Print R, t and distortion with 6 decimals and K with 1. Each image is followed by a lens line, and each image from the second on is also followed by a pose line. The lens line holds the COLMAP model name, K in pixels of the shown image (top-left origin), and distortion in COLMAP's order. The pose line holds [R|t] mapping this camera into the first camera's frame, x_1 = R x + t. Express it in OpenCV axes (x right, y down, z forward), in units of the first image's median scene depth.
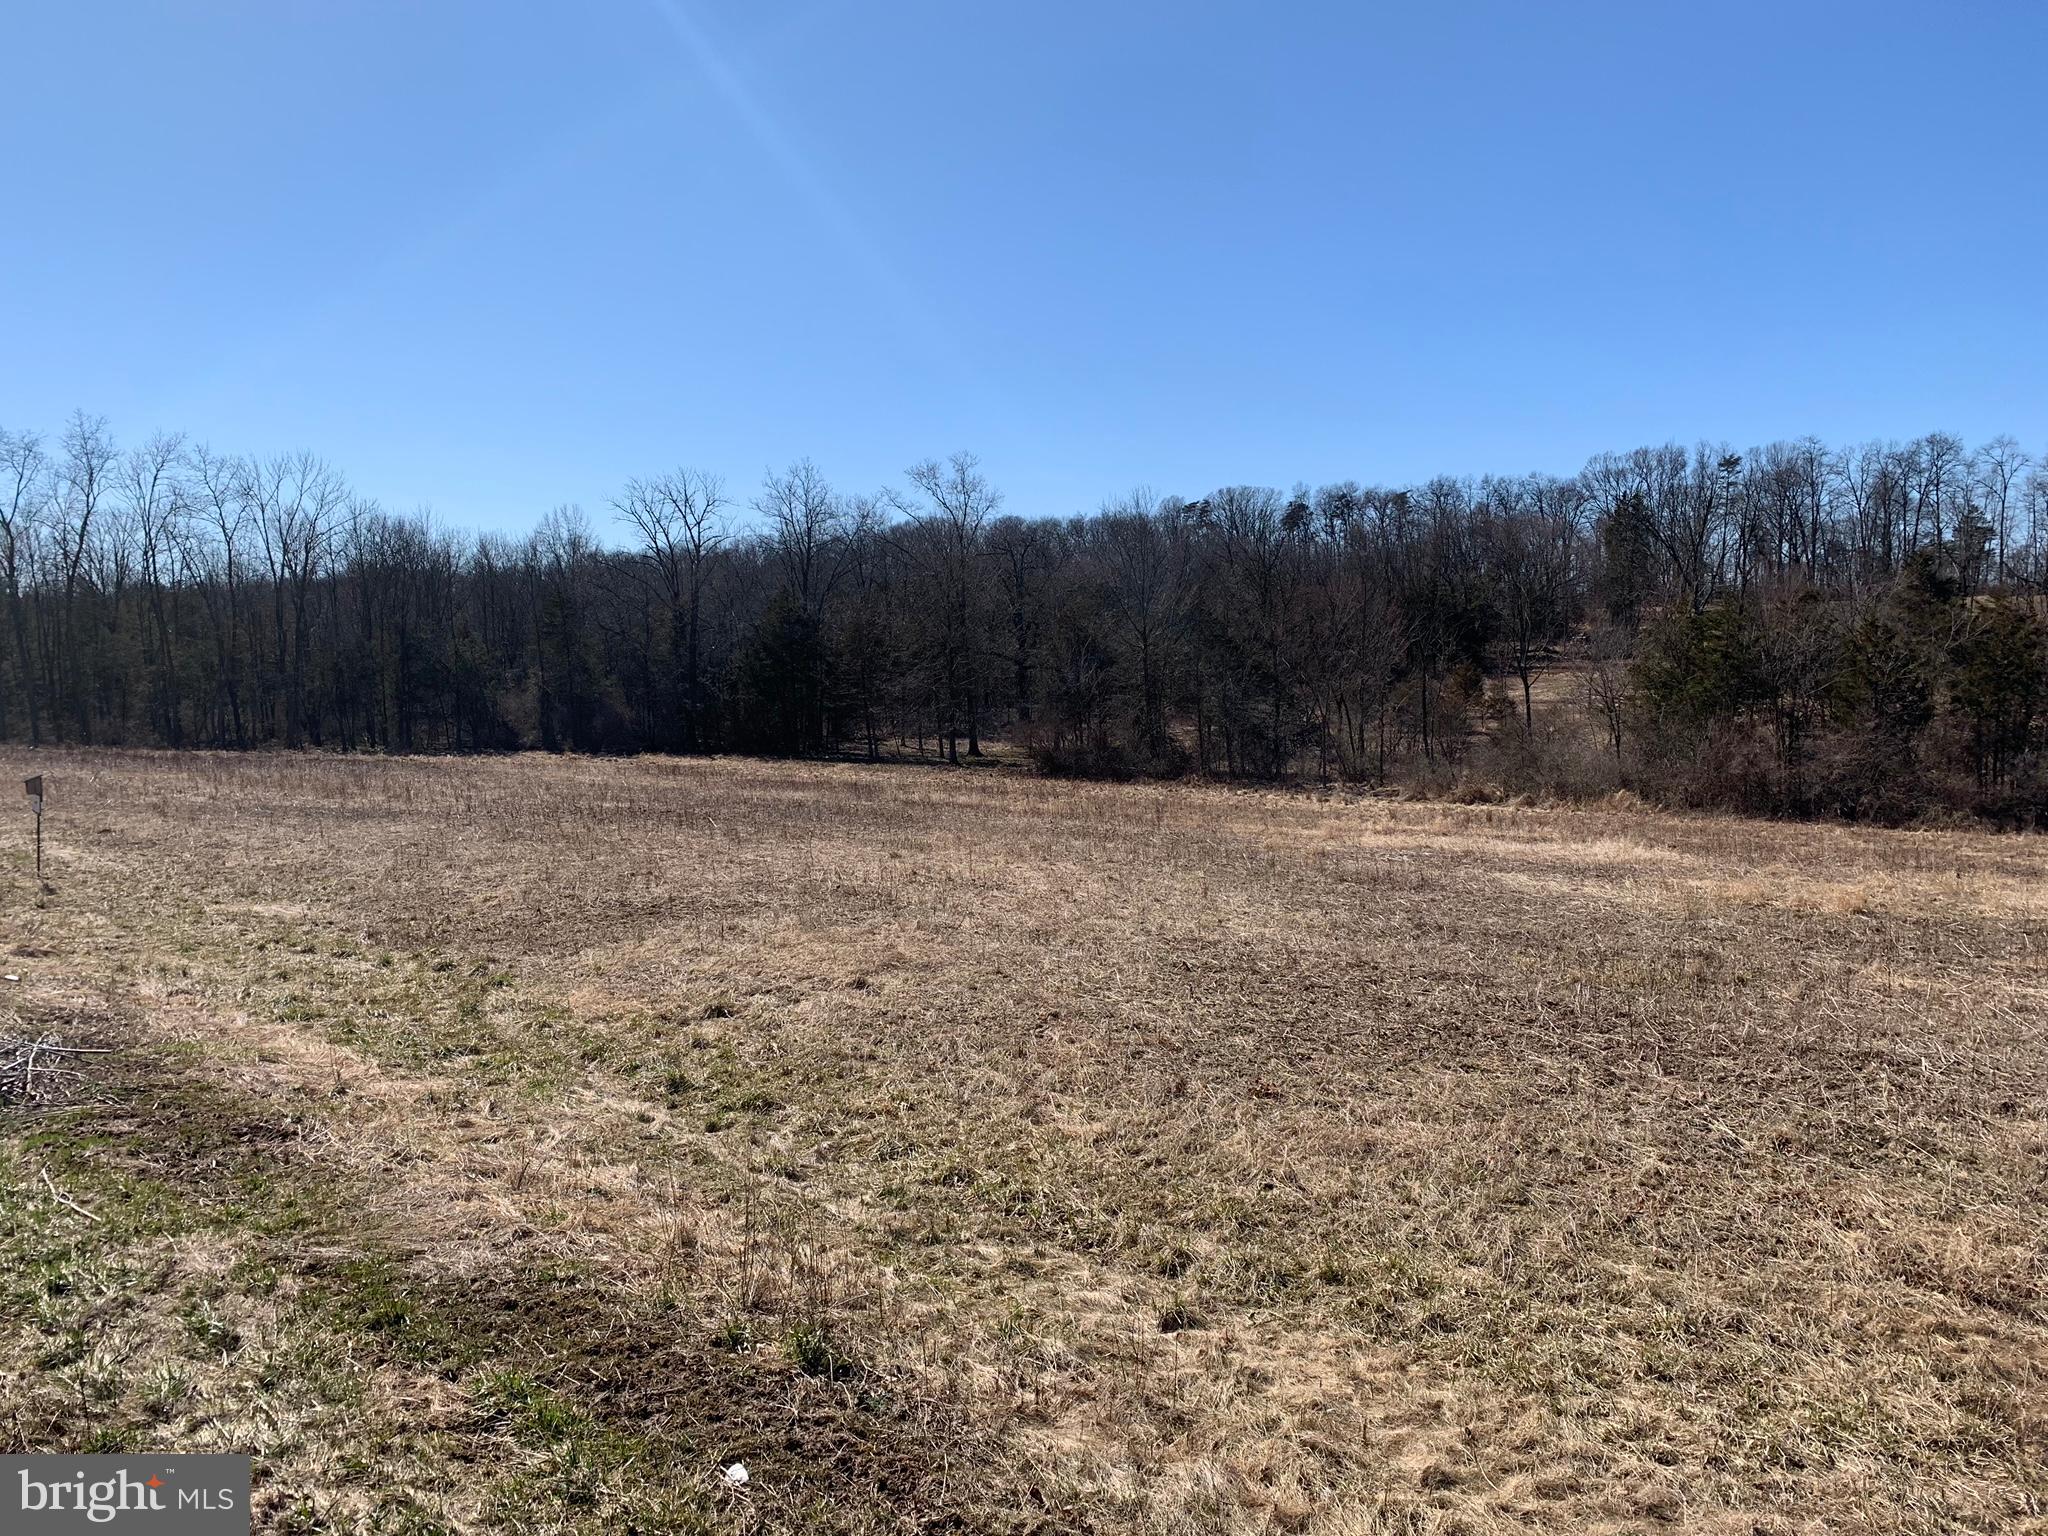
lens RADIAL K [[1551.0, 0, 1037.4], [0, 1551.0, 702.4], [0, 0, 1]] dist [0.036156, -0.032452]
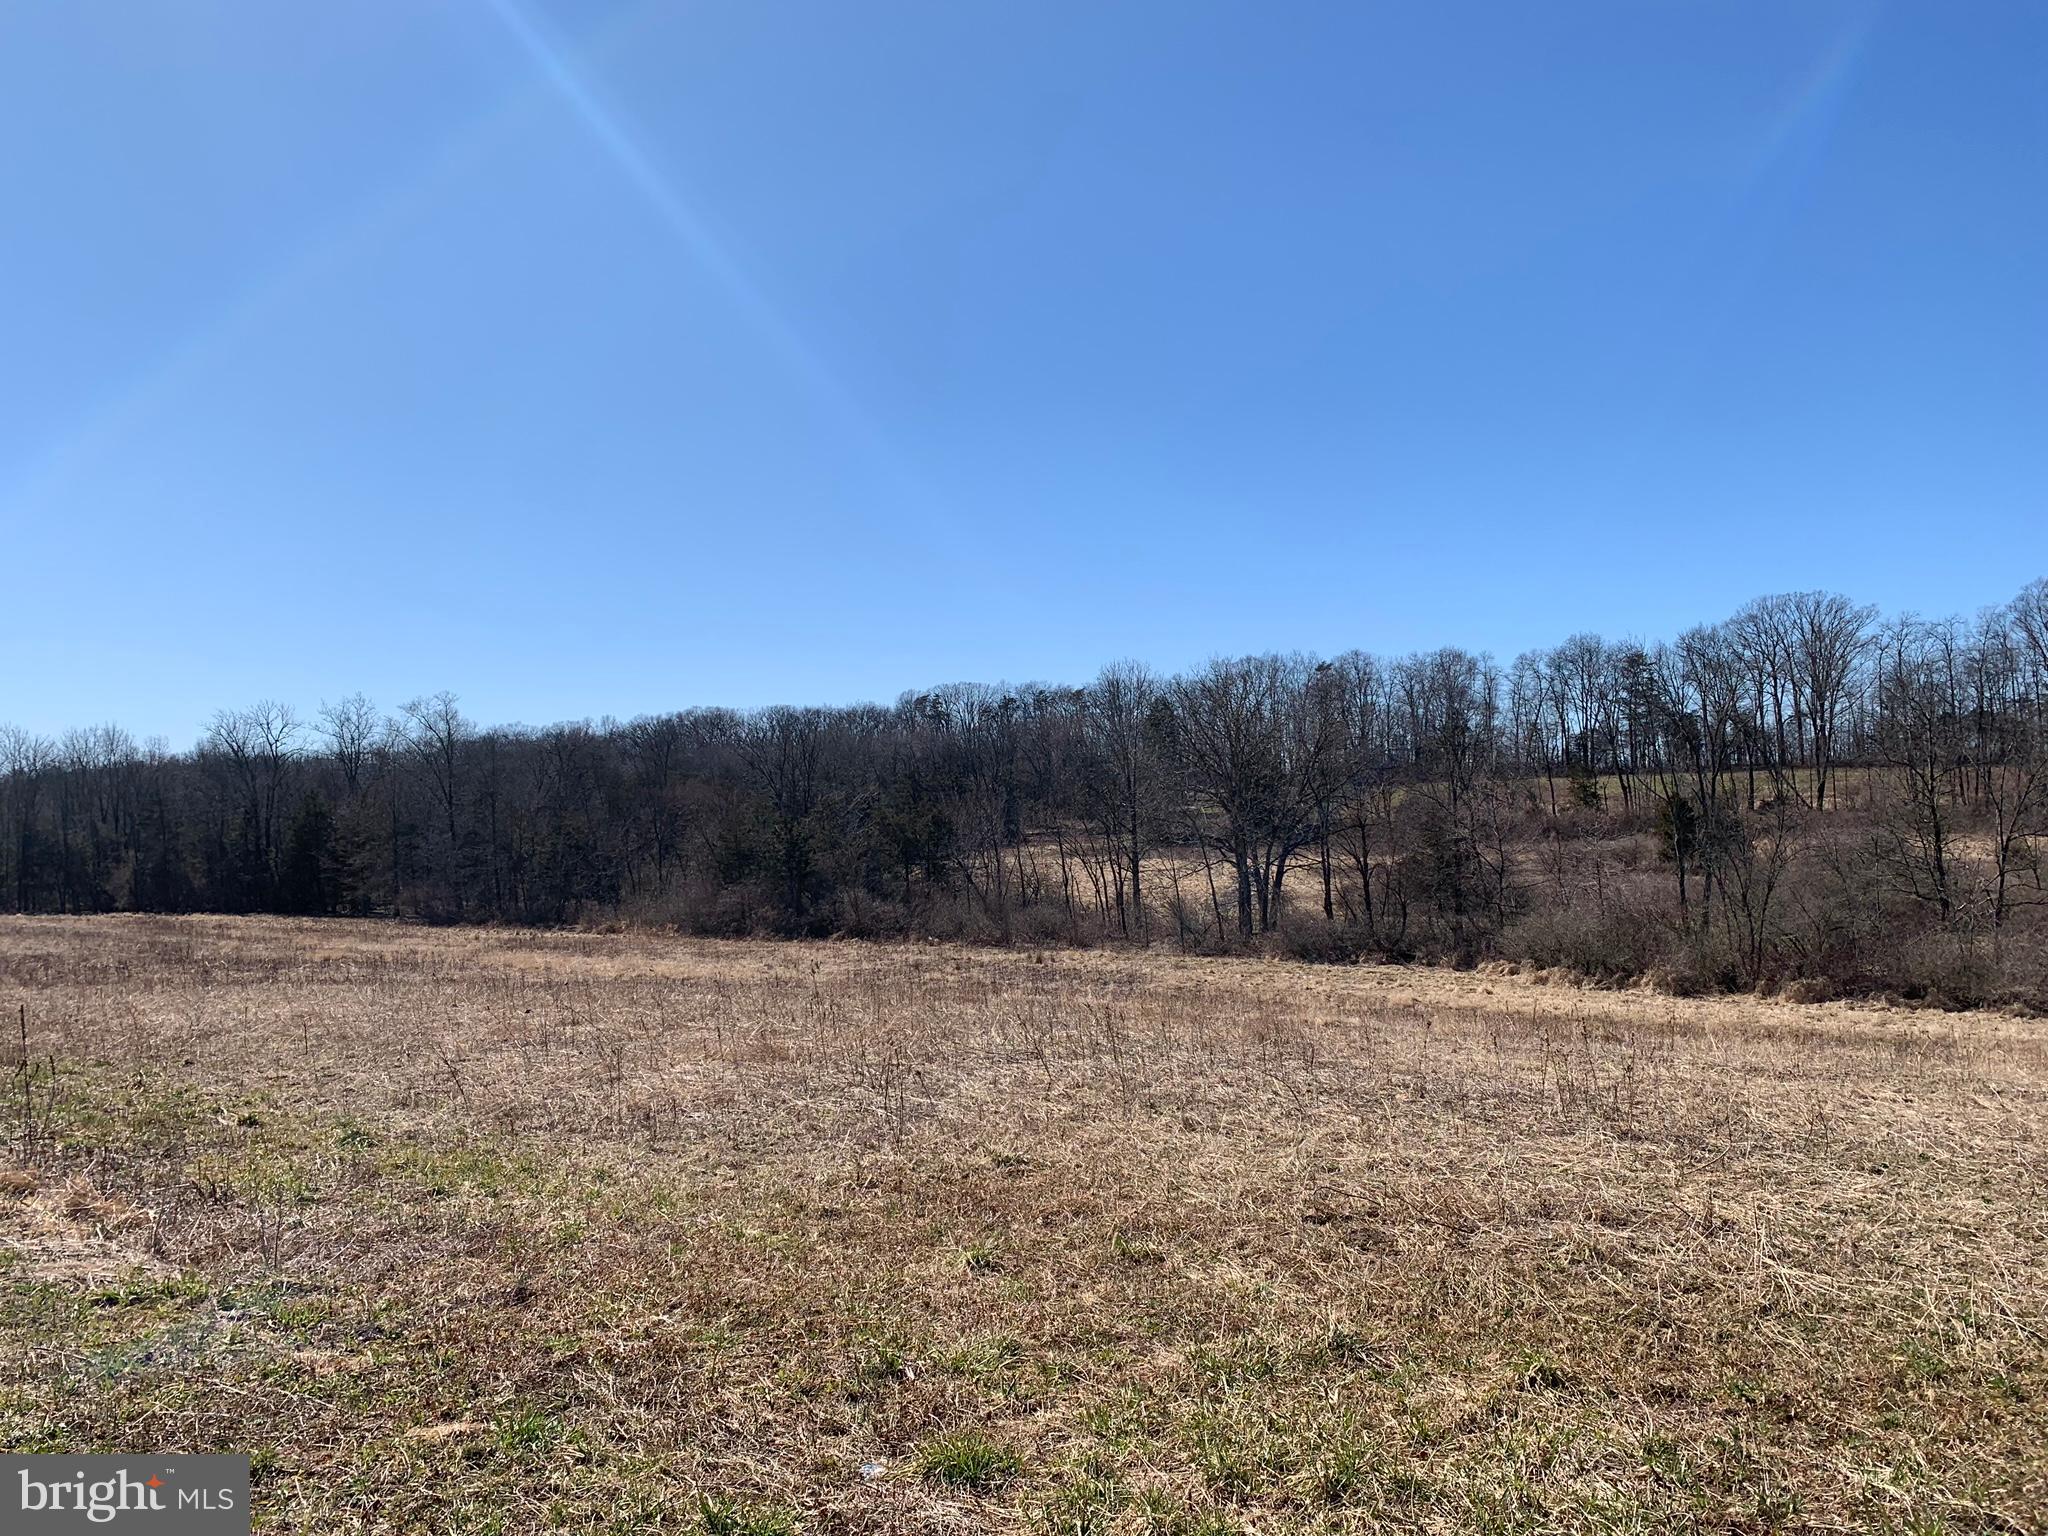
lens RADIAL K [[1551.0, 0, 1009.3], [0, 1551.0, 770.1], [0, 0, 1]] dist [0.036156, -0.032452]
pose [[0.999944, -0.007562, 0.007392, 0.390871], [0.008047, 0.997650, -0.068048, 0.006277], [-0.006860, 0.068104, 0.997655, -0.296926]]
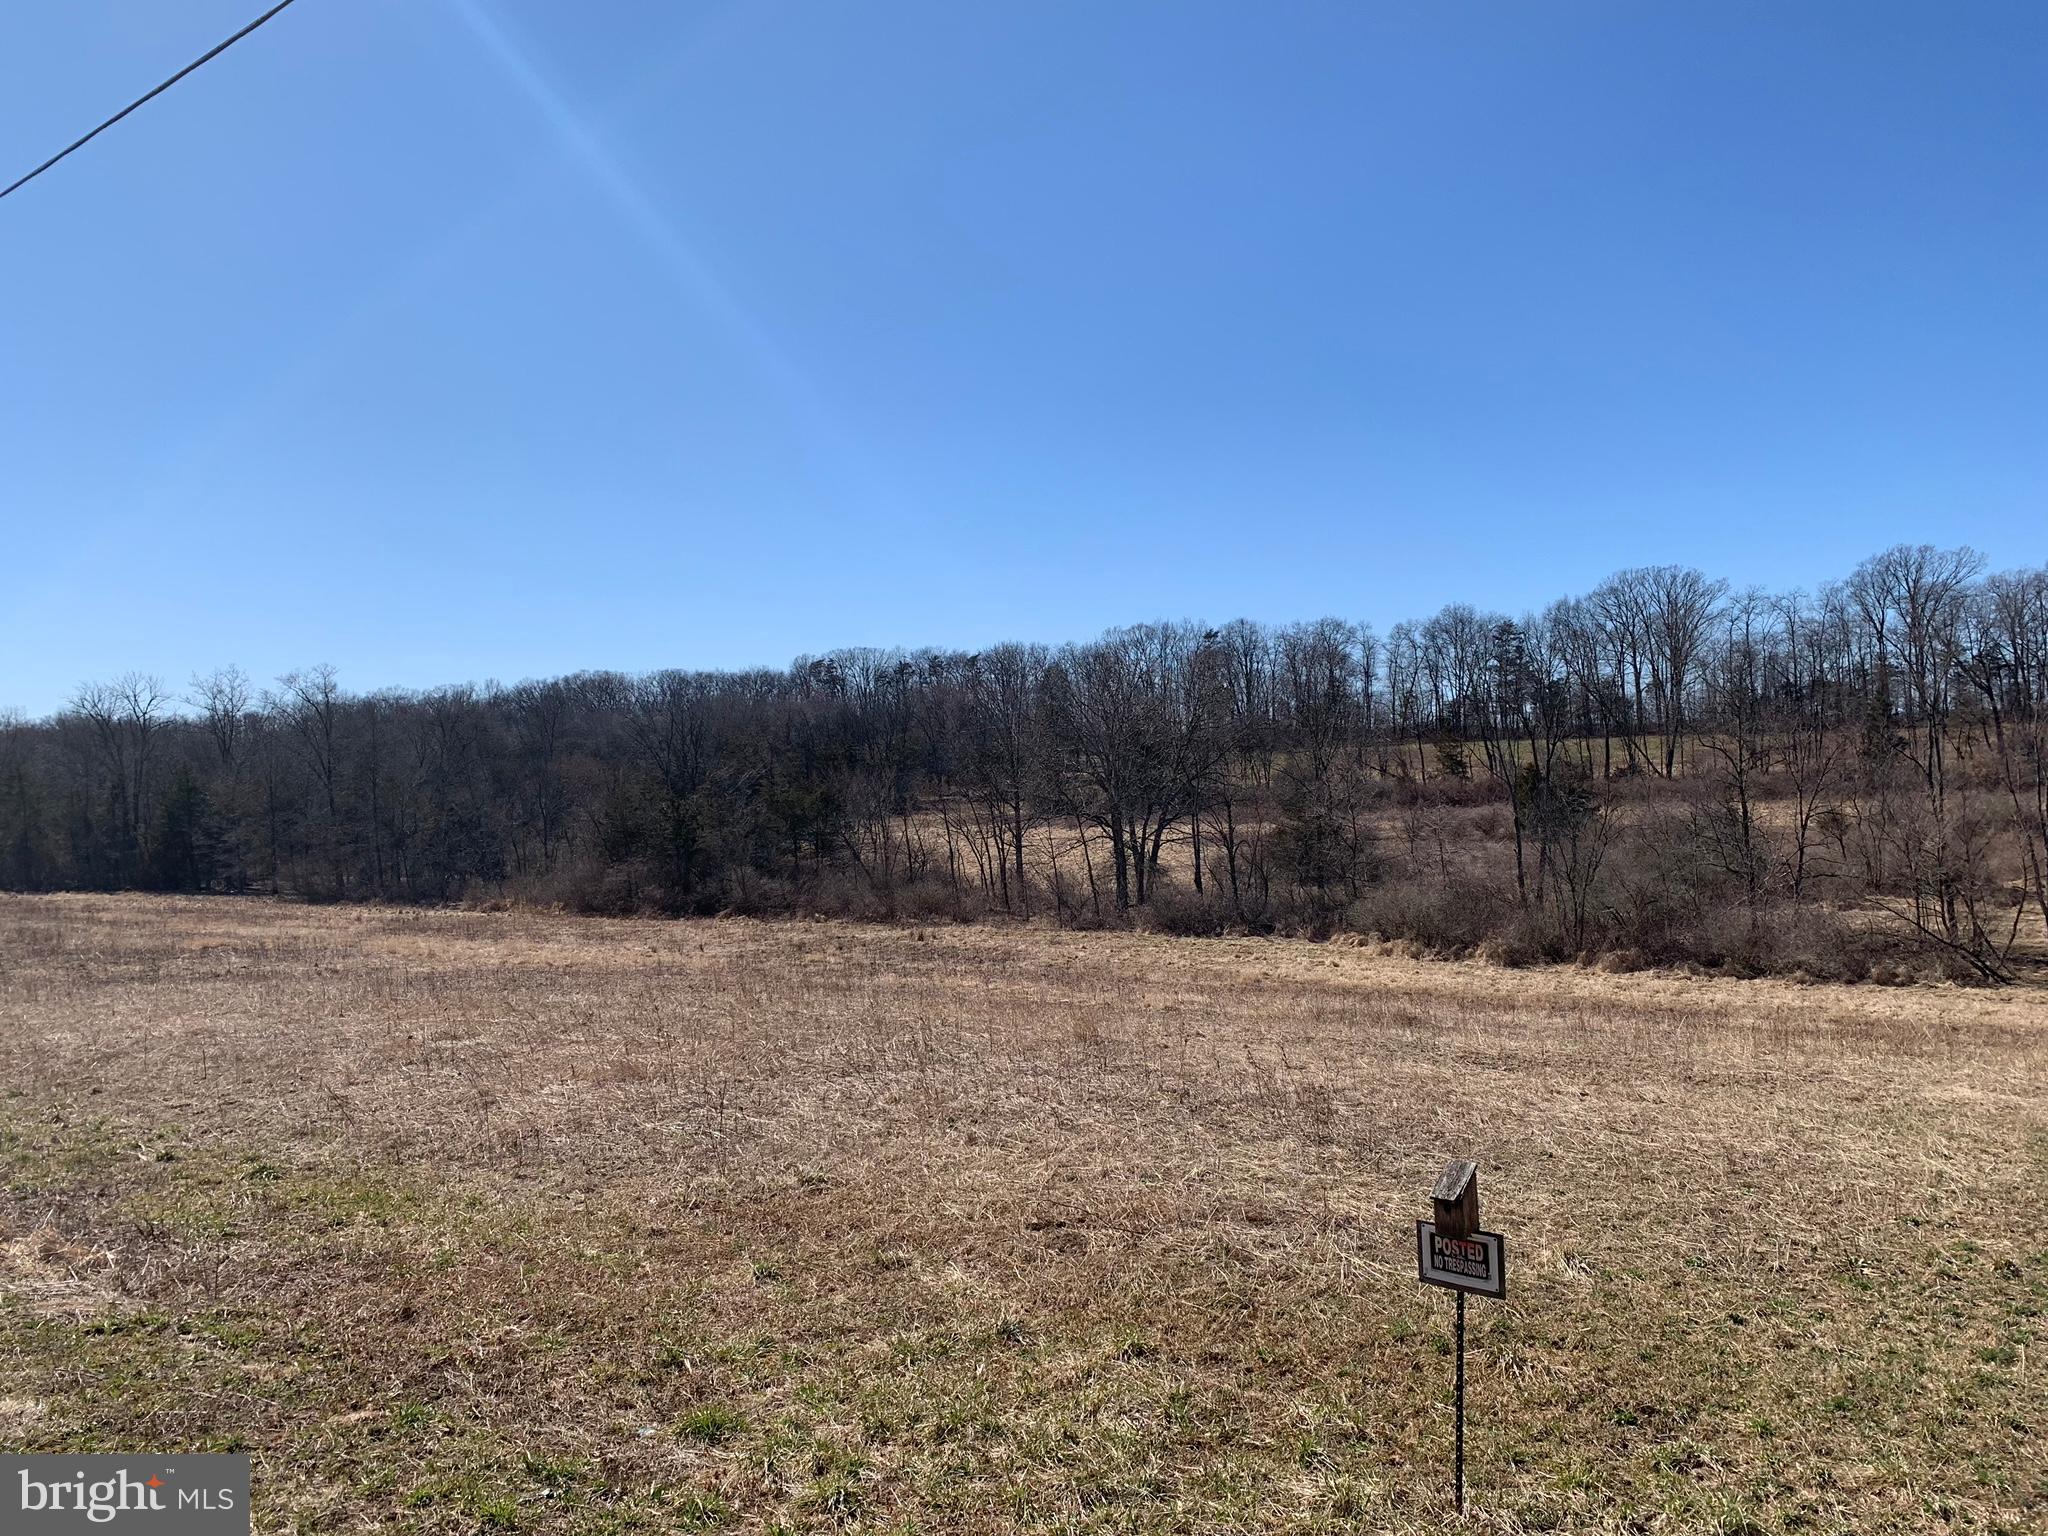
lens RADIAL K [[1551.0, 0, 1035.3], [0, 1551.0, 754.5], [0, 0, 1]] dist [0.036156, -0.032452]
pose [[0.996034, -0.010034, 0.088402, 0.398904], [0.014523, 0.998629, -0.050284, -0.003294], [-0.087776, 0.051369, 0.994815, -0.323566]]
